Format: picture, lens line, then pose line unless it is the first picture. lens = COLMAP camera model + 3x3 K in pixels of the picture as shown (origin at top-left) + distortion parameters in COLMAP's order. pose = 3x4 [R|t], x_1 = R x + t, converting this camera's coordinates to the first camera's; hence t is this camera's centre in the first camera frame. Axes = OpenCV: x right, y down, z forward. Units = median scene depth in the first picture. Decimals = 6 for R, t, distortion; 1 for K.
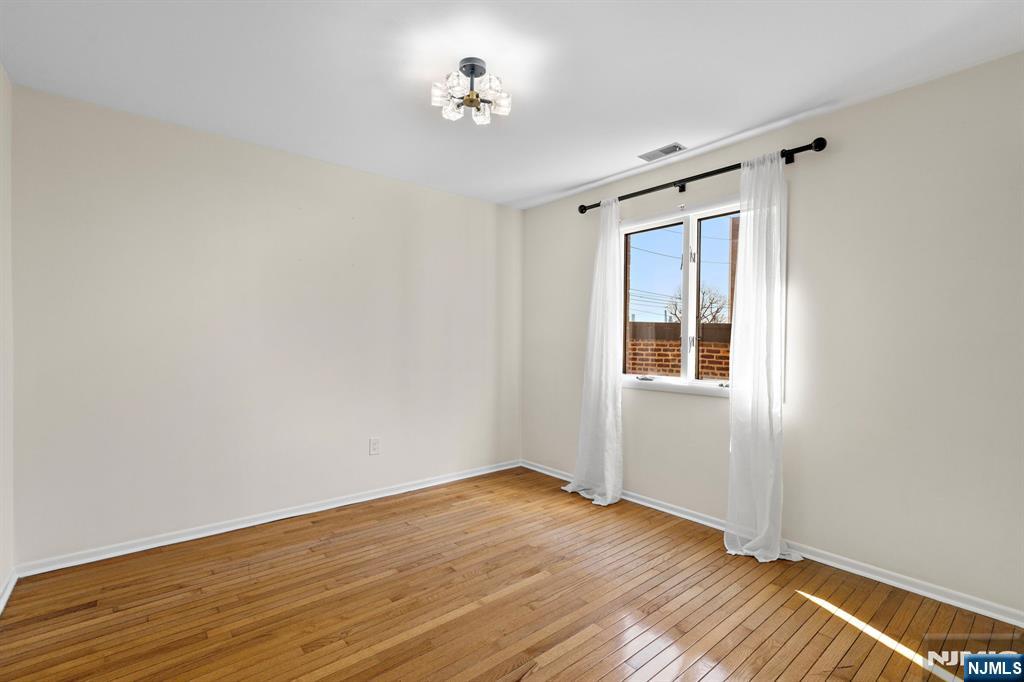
lens RADIAL K [[460.3, 0, 513.8], [0, 460.3, 339.3], [0, 0, 1]] dist [0.001256, 0.000083]
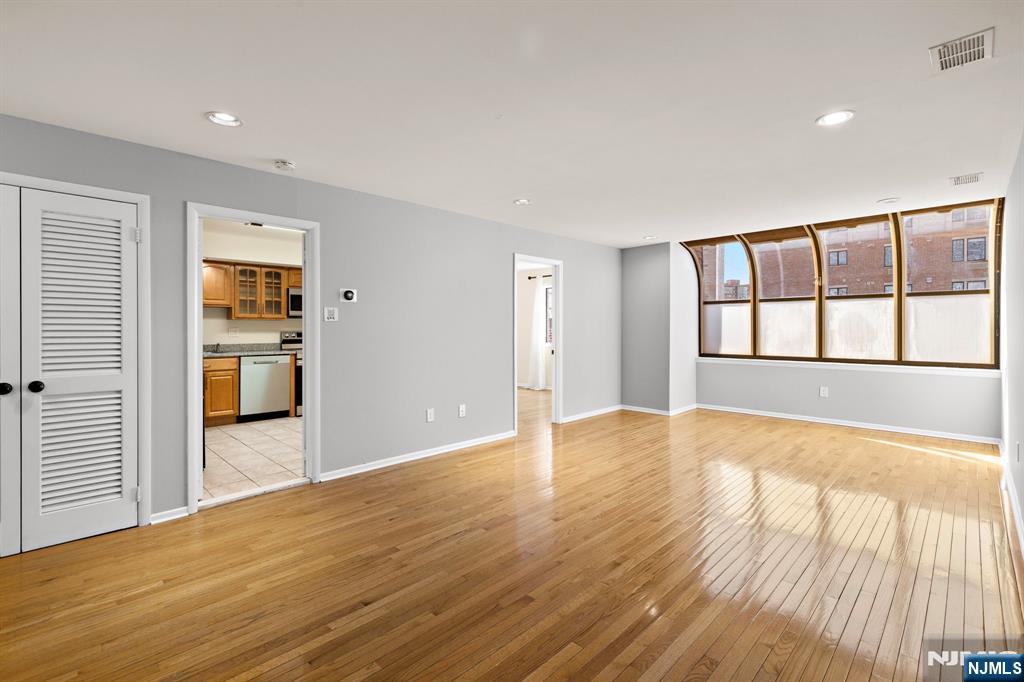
lens RADIAL K [[460.3, 0, 502.8], [0, 460.3, 331.7], [0, 0, 1]] dist [0.001256, 0.000083]
pose [[0.992391, -0.007266, 0.122911, -0.322030], [0.005771, 0.999905, 0.012521, -0.018255], [-0.122991, -0.011716, 0.992339, -1.561317]]
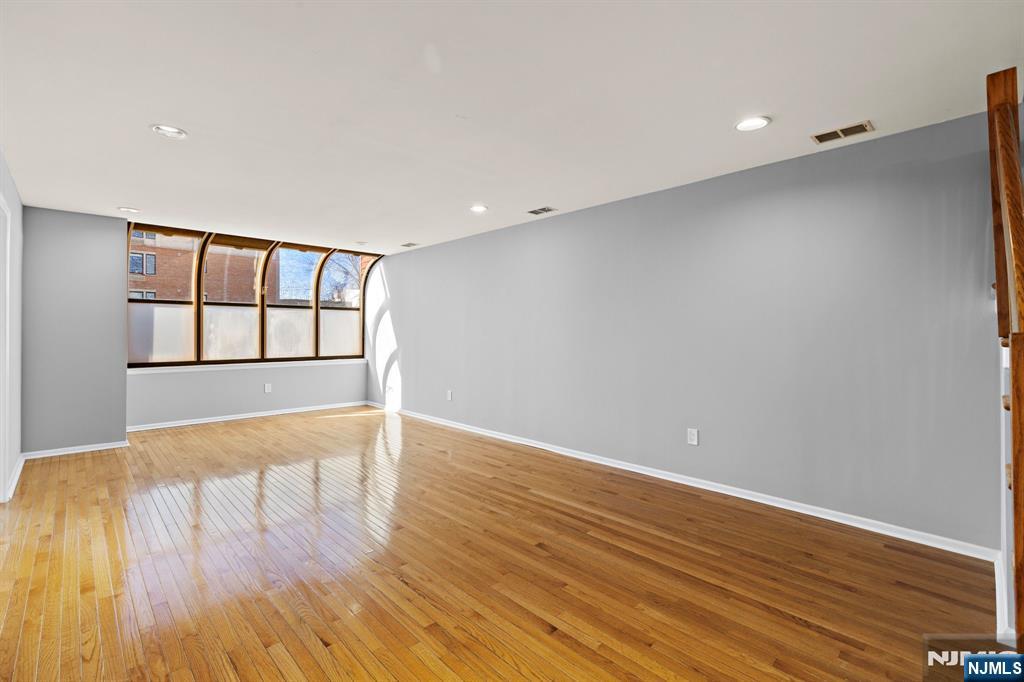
lens RADIAL K [[460.3, 0, 513.2], [0, 460.3, 333.7], [0, 0, 1]] dist [0.001256, 0.000083]
pose [[-0.118854, -0.006380, 0.992891, -0.949175], [-0.004711, 0.999972, 0.005862, -0.013792], [-0.992901, -0.003981, -0.118880, -0.852523]]
